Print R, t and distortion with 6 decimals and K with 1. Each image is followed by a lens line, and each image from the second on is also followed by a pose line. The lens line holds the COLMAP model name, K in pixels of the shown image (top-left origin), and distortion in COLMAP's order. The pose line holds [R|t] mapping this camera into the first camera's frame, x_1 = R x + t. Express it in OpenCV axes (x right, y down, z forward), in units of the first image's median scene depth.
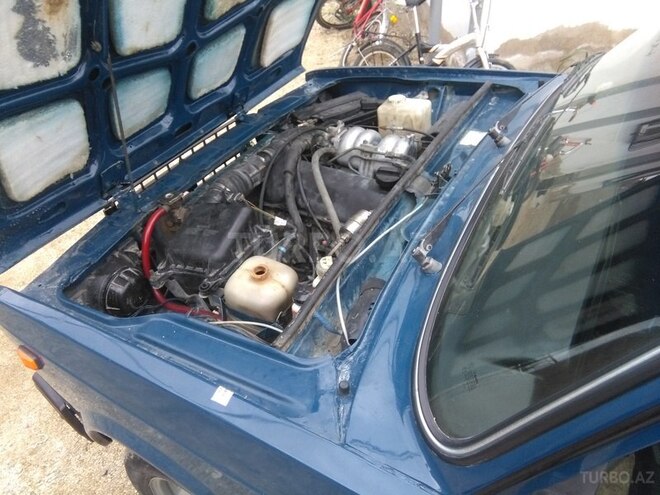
lens RADIAL K [[543.5, 0, 330.0], [0, 543.5, 247.5], [0, 0, 1]] dist [0.031755, -0.013356]
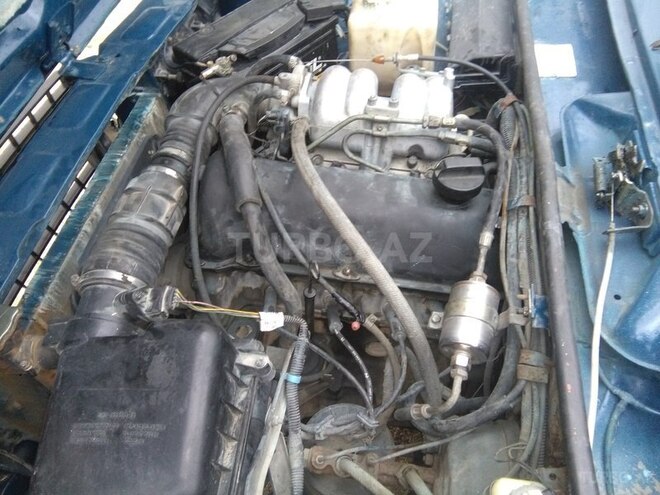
lens RADIAL K [[520.8, 0, 330.0], [0, 520.8, 247.5], [0, 0, 1]] dist [0.046840, -0.001710]
pose [[0.926716, -0.254608, 0.276354, -0.140656], [0.182648, 0.947940, 0.260863, -0.197602], [-0.328384, -0.191270, 0.924975, 0.529685]]
